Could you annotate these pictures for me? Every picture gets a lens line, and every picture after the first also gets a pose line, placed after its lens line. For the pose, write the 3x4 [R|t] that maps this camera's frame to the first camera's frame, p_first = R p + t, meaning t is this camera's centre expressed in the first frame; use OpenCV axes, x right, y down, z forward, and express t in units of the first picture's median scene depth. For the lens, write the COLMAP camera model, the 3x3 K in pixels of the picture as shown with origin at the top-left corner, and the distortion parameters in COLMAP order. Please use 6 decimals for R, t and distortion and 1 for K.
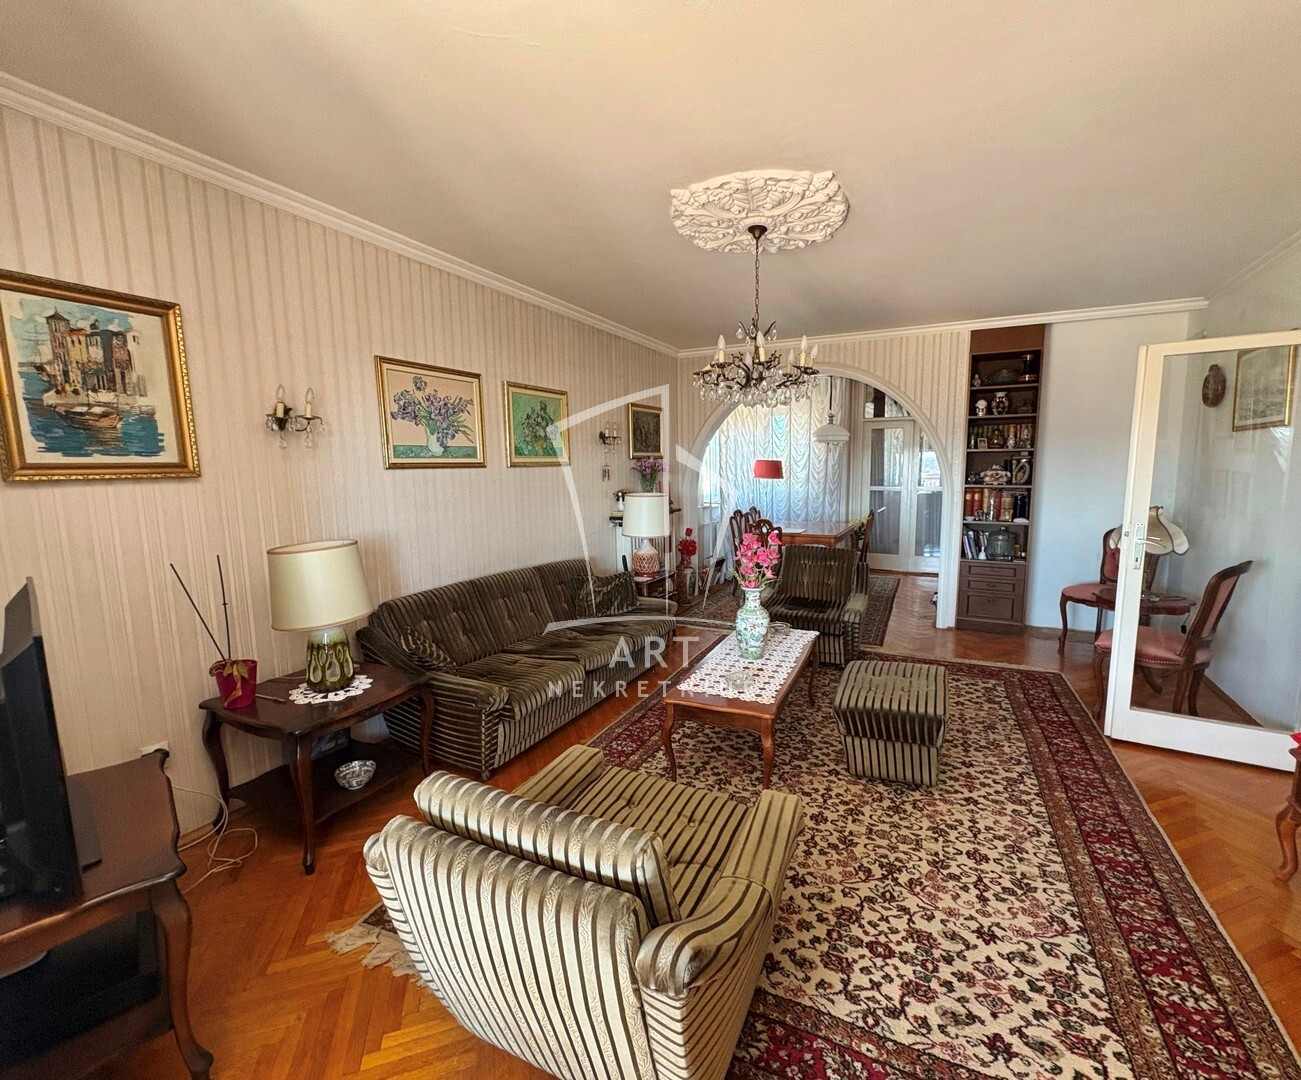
lens RADIAL K [[572.3, 0, 676.7], [0, 572.3, 540.3], [0, 0, 1]] dist [-0.003702, -0.000674]
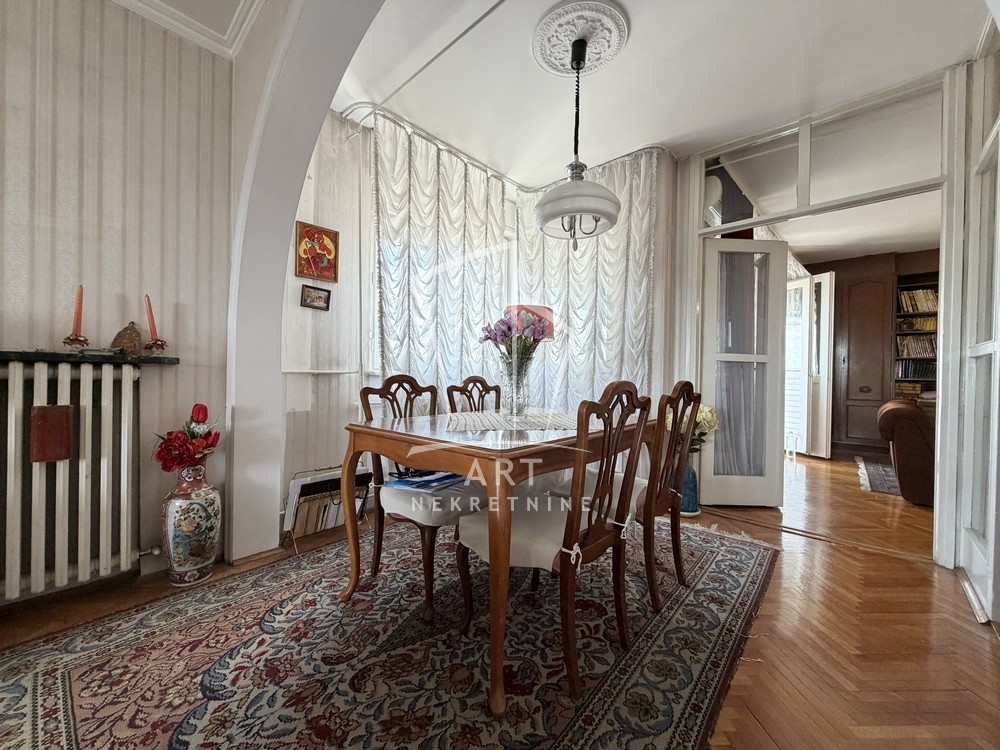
lens RADIAL K [[398.2, 0, 496.0], [0, 398.2, 376.6], [0, 0, 1]] dist [-0.002898, 0.000327]
pose [[0.956510, 0.026898, -0.290458, 0.621079], [-0.062591, 0.991472, -0.114302, -0.041385], [0.284906, 0.127511, 0.950037, 1.460579]]
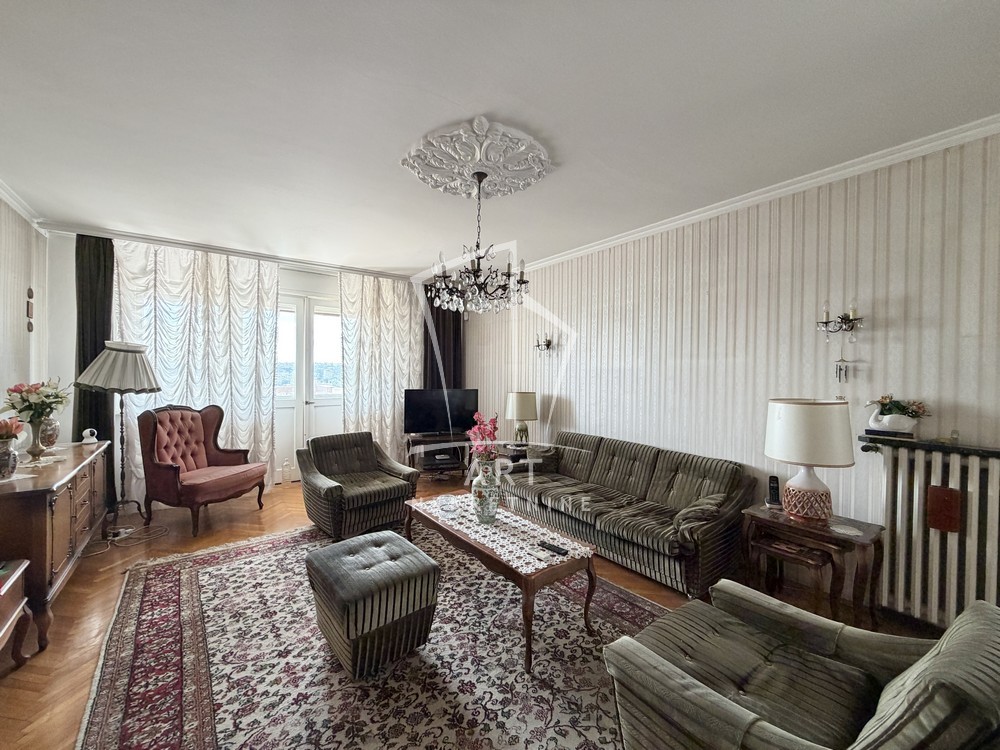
lens RADIAL K [[398.2, 0, 498.0], [0, 398.2, 376.7], [0, 0, 1]] dist [-0.002898, 0.000327]
pose [[-0.451998, 0.014426, -0.891902, 0.788680], [-0.120583, 0.989703, 0.077117, -0.146734], [0.883831, 0.142405, -0.445604, 1.277832]]
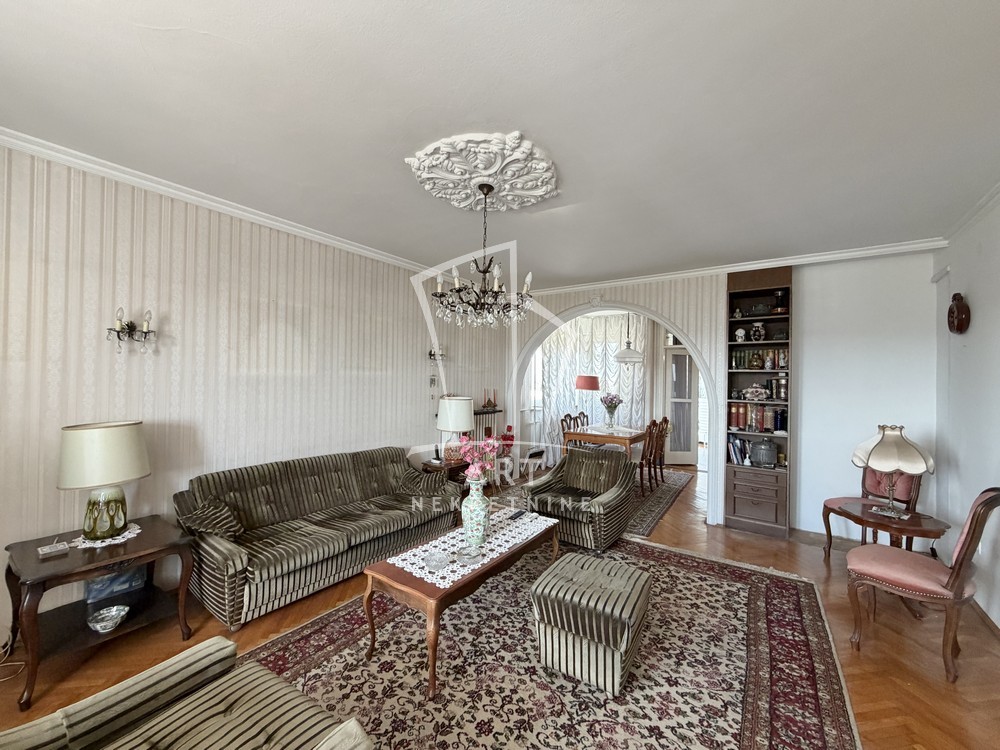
lens RADIAL K [[398.2, 0, 496.3], [0, 398.2, 376.9], [0, 0, 1]] dist [-0.002898, 0.000327]
pose [[0.984395, 0.026215, -0.174009, 0.277238], [-0.049560, 0.990116, -0.131205, -0.019986], [0.168850, 0.137781, 0.975964, 0.182759]]
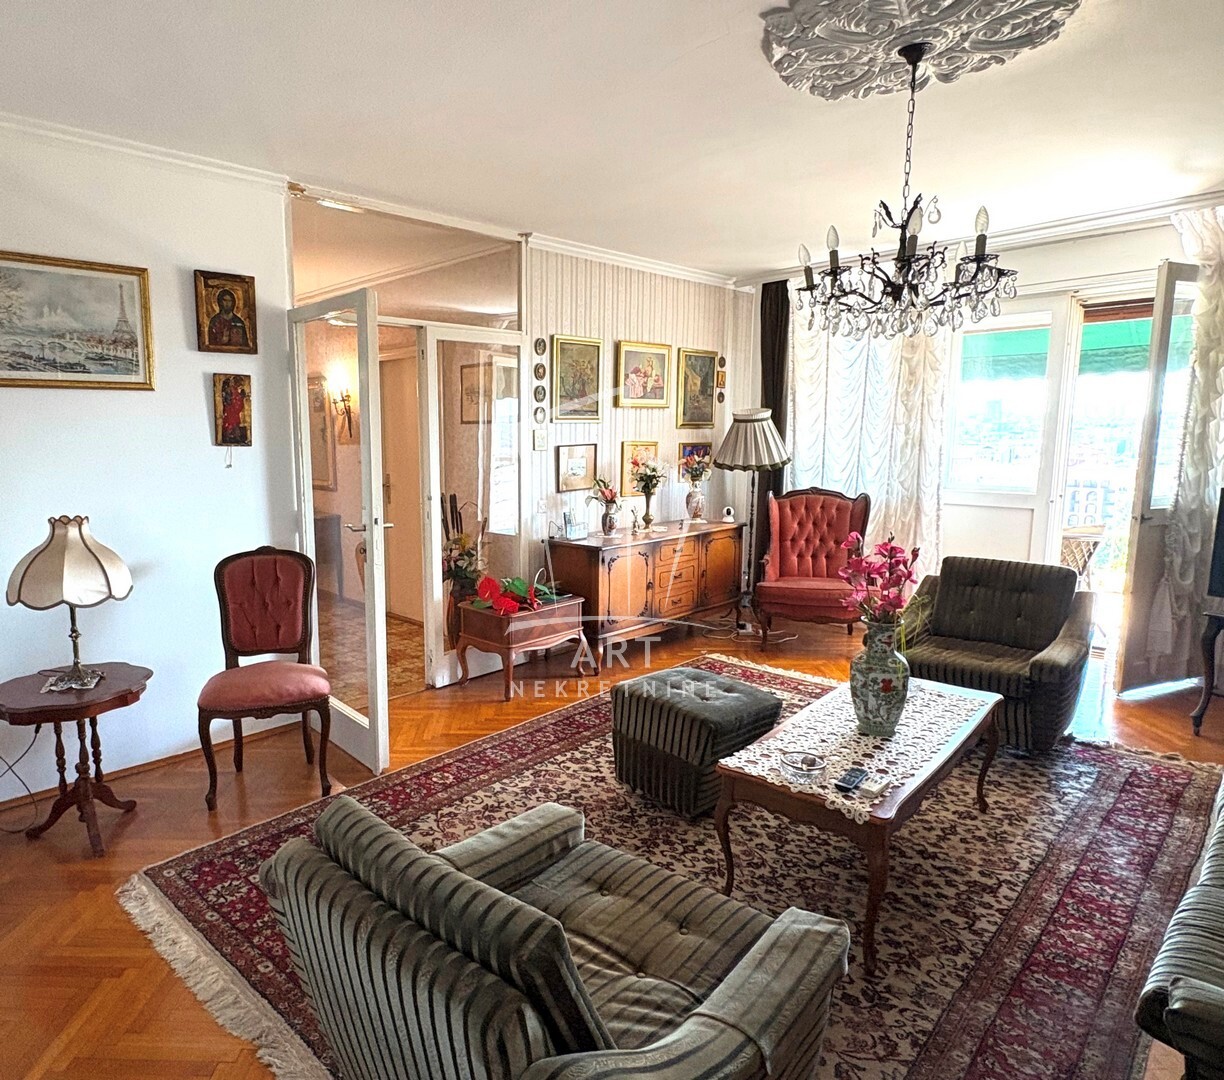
lens RADIAL K [[782.4, 0, 505.0], [0, 782.4, 541.3], [0, 0, 1]] dist [-0.000035, 0.002969]
pose [[-0.927980, -0.033795, 0.371095, 0.186213], [0.066616, 0.964790, 0.254445, -0.234419], [-0.366628, 0.260841, -0.893054, 1.769720]]
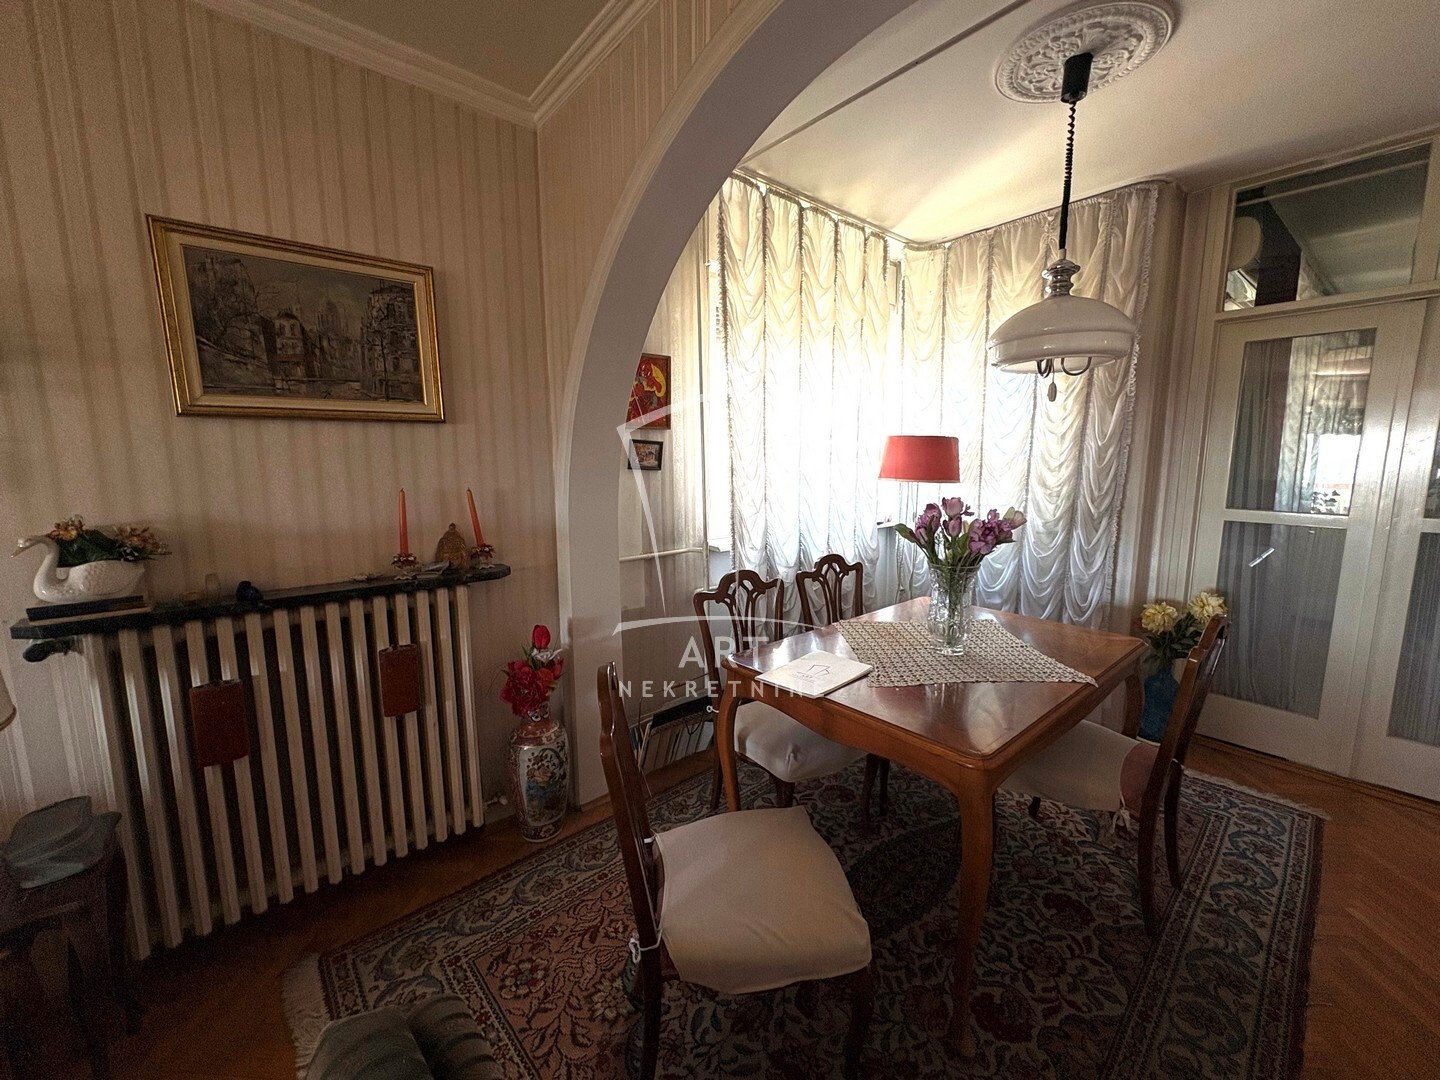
lens RADIAL K [[574.4, 0, 720.0], [0, 574.4, 540.5], [0, 0, 1]] dist [0.000422, -0.001214]
pose [[0.916294, 0.062830, -0.395546, 0.481539], [-0.056548, 0.998020, 0.027535, -0.167672], [0.396493, -0.002863, 0.918033, 1.373124]]
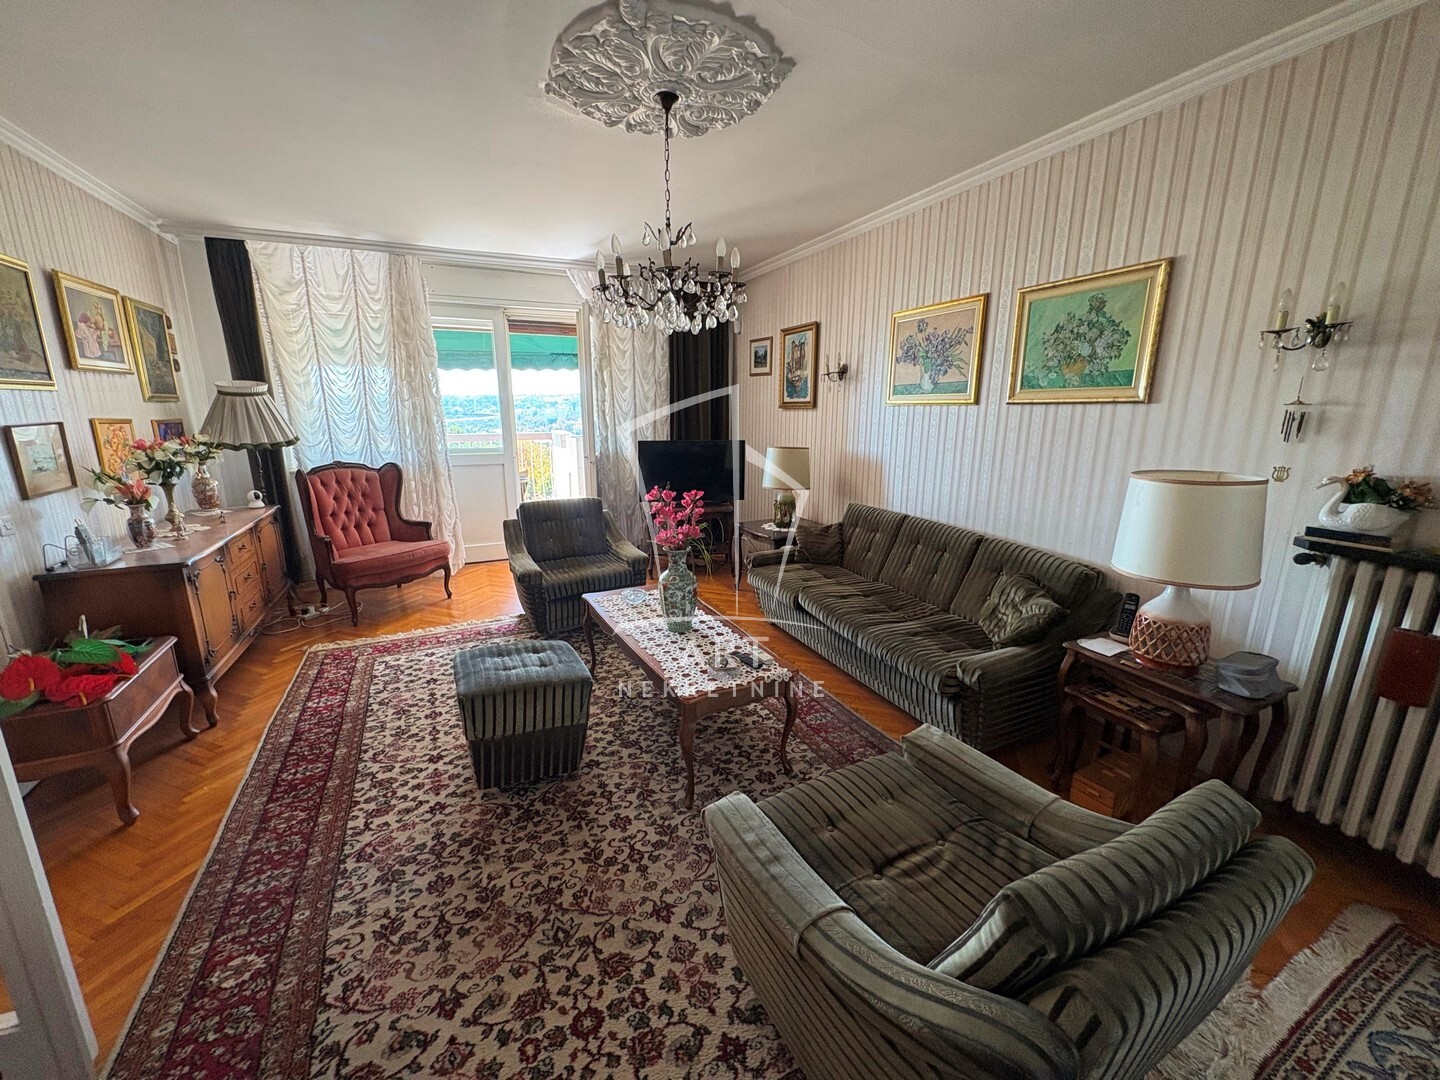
lens RADIAL K [[574.4, 0, 724.0], [0, 574.4, 540.5], [0, 0, 1]] dist [0.000422, -0.001214]
pose [[-0.624562, 0.185480, -0.758630, 0.686629], [-0.097766, 0.945178, 0.311578, -0.190223], [0.774832, 0.268768, -0.572188, 1.432446]]
